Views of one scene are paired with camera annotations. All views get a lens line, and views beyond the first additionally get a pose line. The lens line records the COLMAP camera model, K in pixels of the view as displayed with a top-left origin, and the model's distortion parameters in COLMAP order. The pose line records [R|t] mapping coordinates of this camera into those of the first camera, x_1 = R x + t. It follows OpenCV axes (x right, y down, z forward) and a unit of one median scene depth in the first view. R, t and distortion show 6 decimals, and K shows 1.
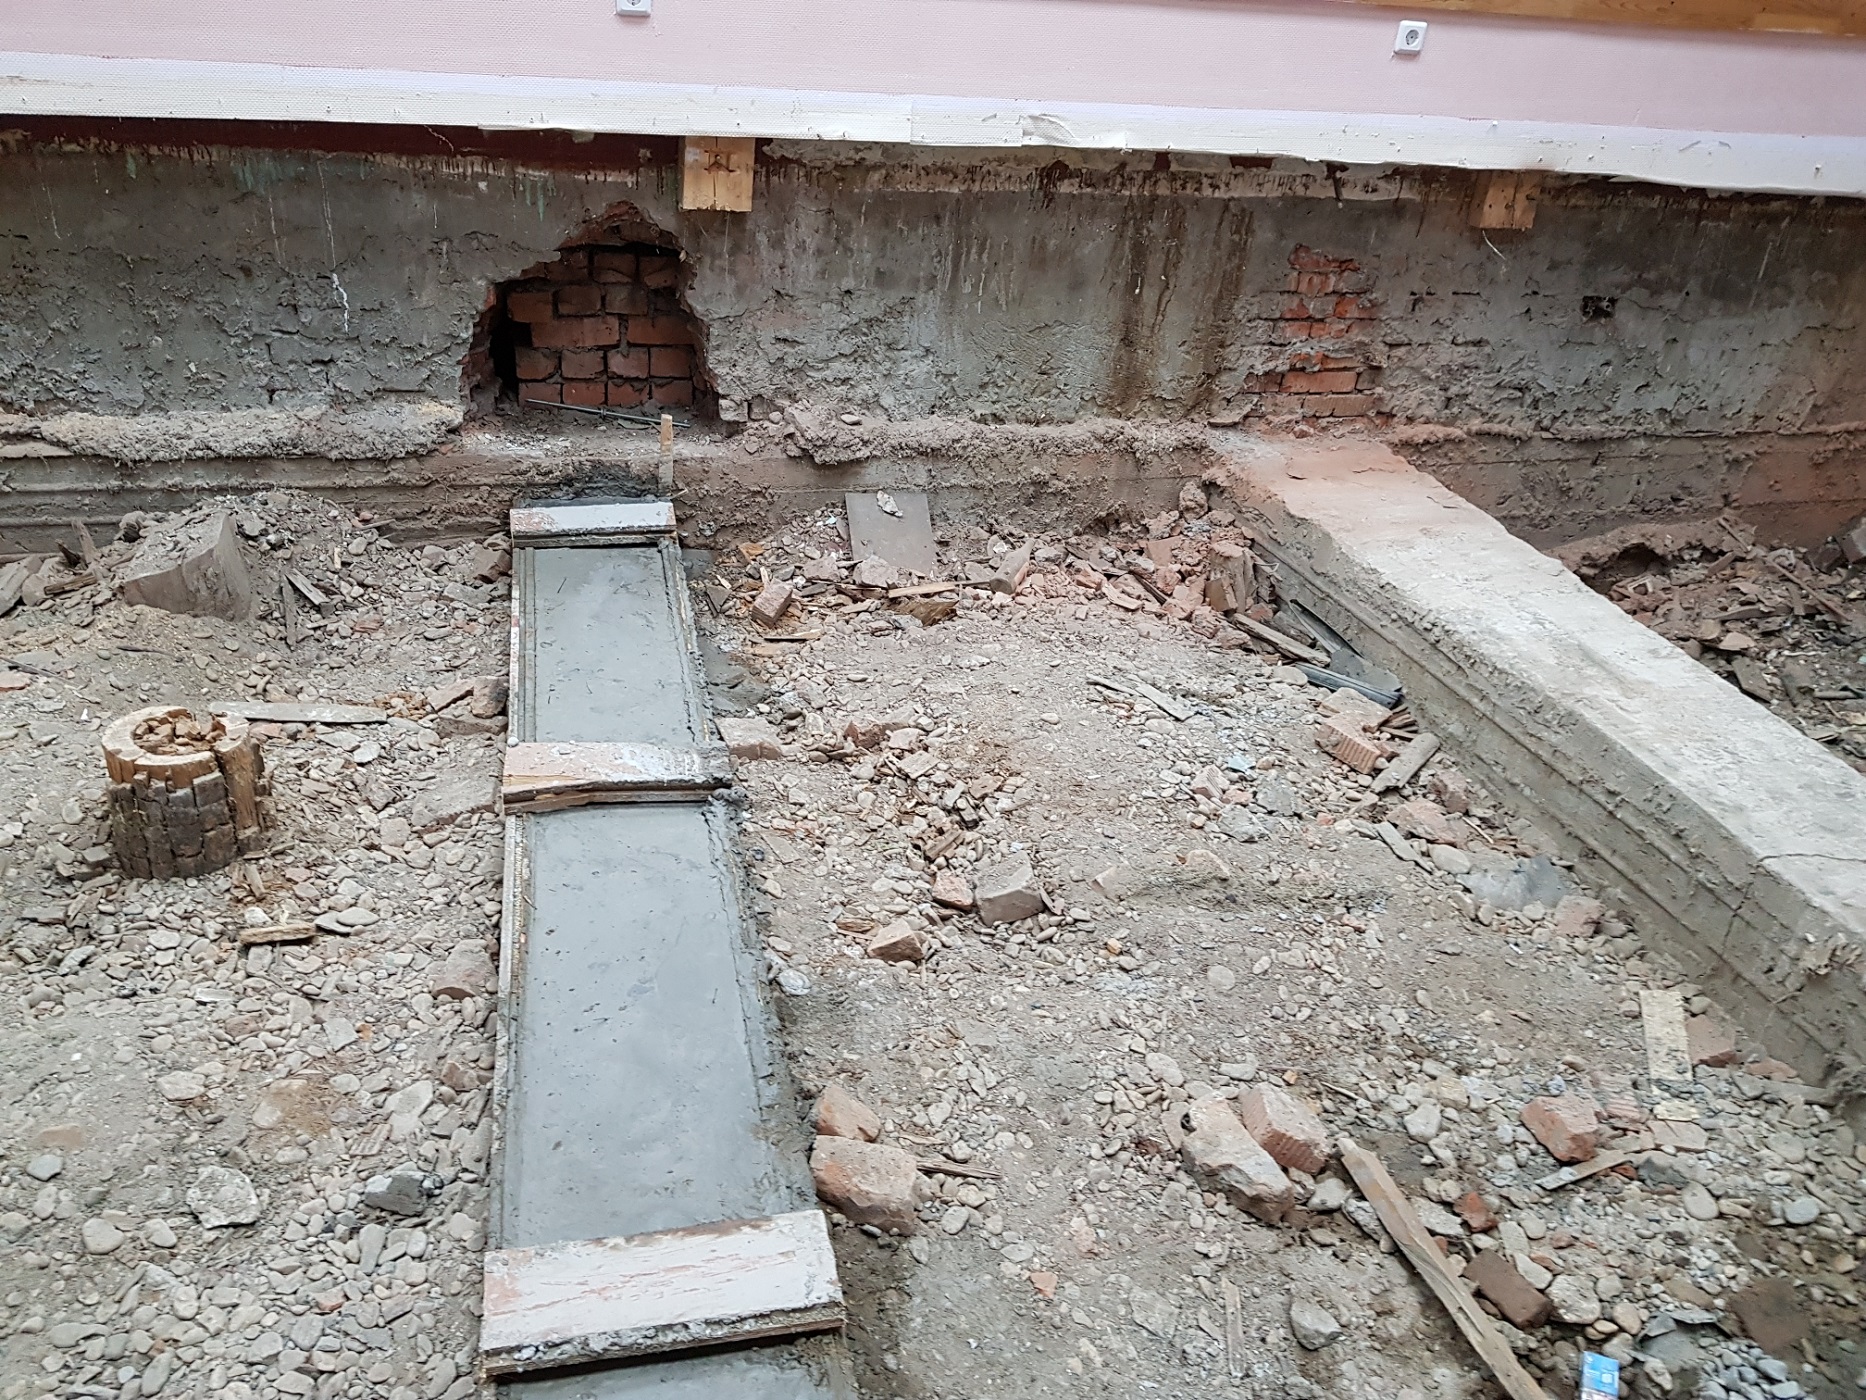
lens RADIAL K [[1463.4, 0, 933.0], [0, 1463.4, 700.0], [0, 0, 1]] dist [0.105288, -0.199731]
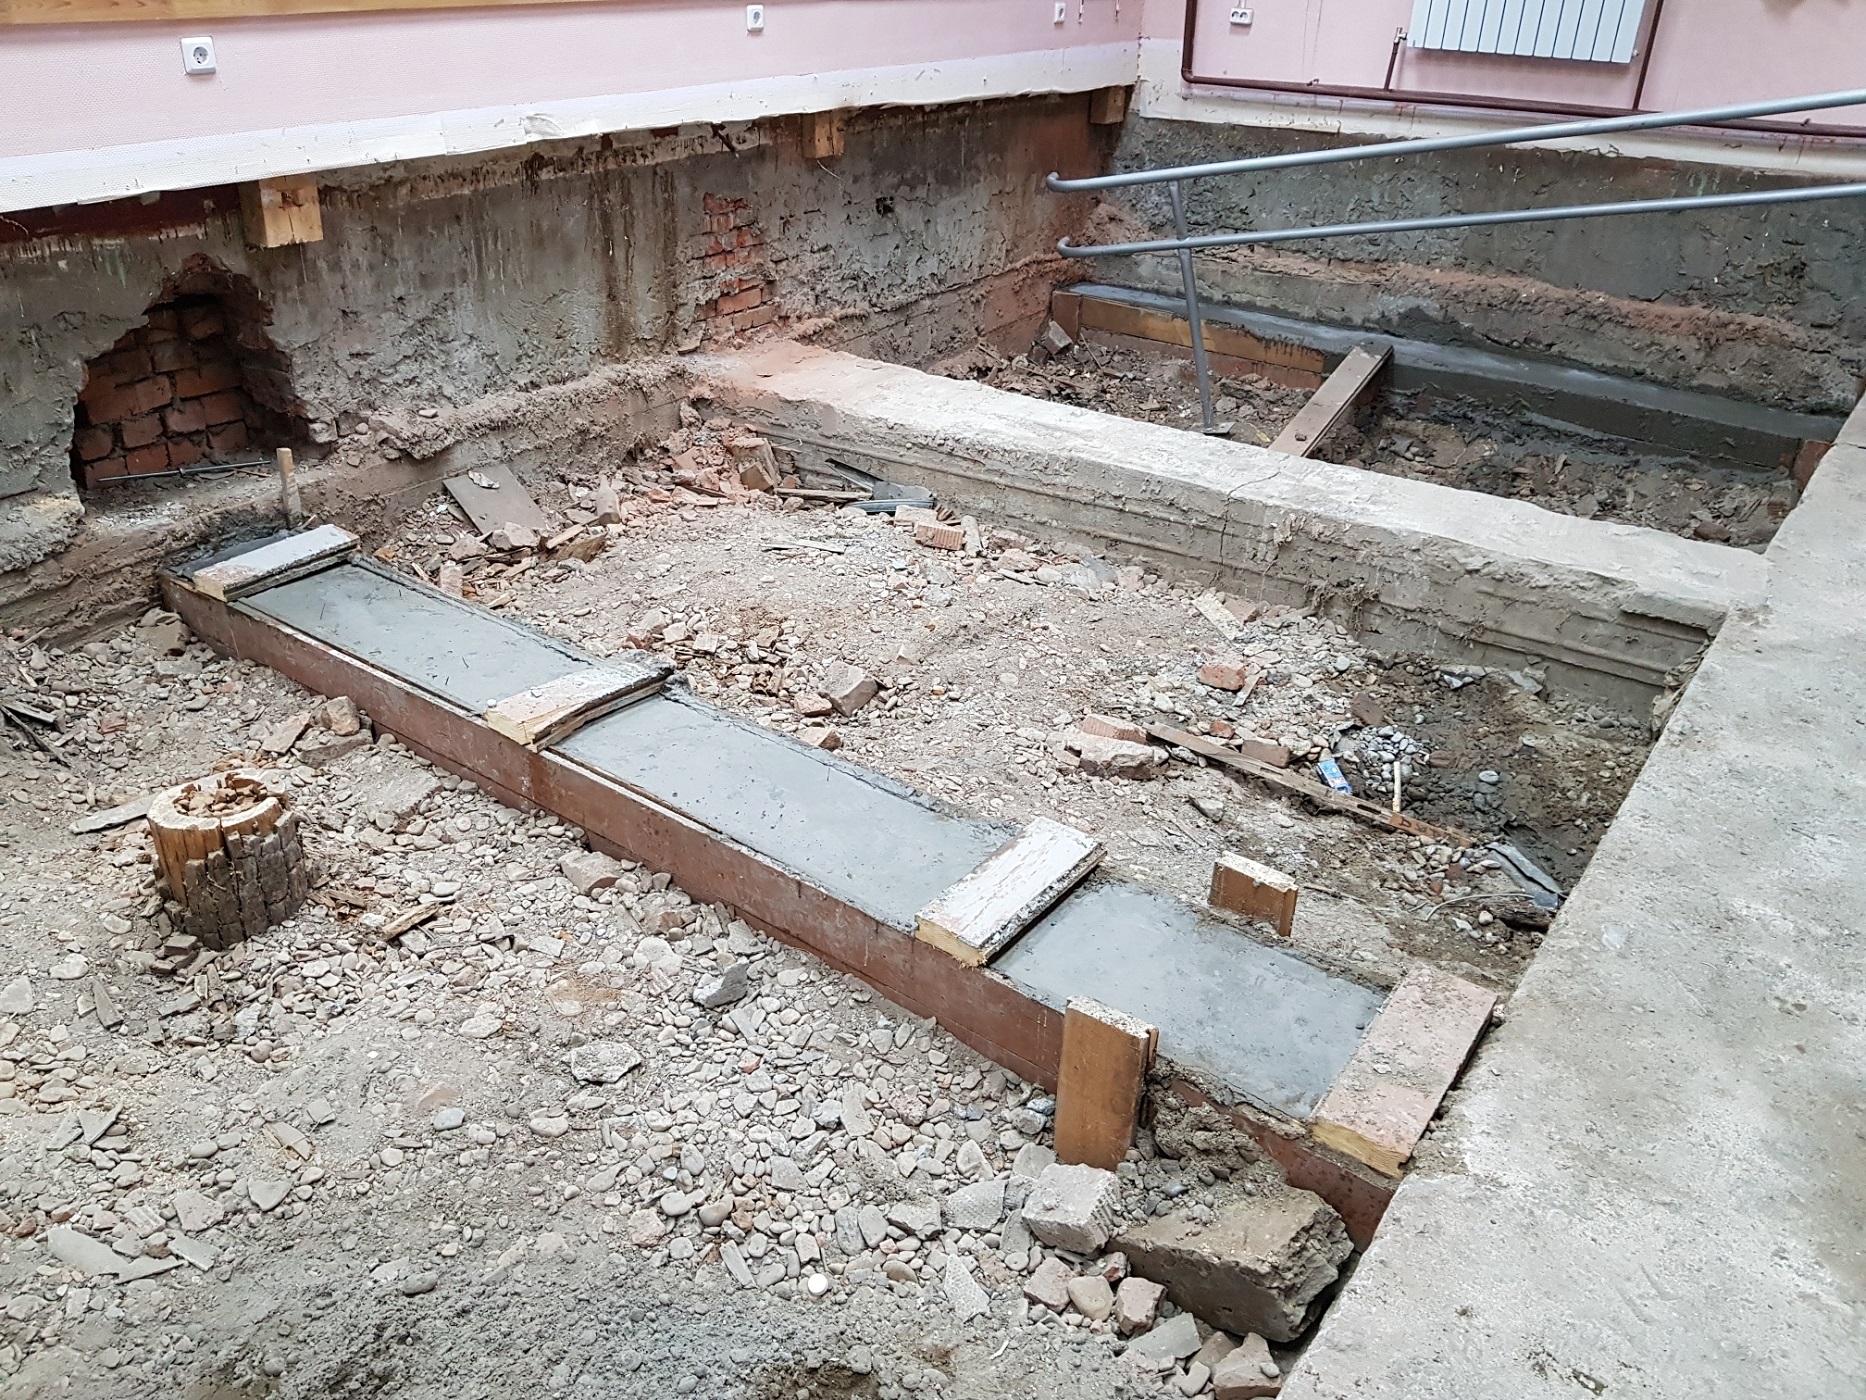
lens RADIAL K [[1439.0, 0, 933.0], [0, 1439.0, 700.0], [0, 0, 1]] dist [0.122062, -0.193357]
pose [[0.760548, -0.359062, 0.540963, -0.450636], [0.350750, 0.928348, 0.123062, 0.005097], [-0.546389, 0.096149, 0.831995, -0.092686]]
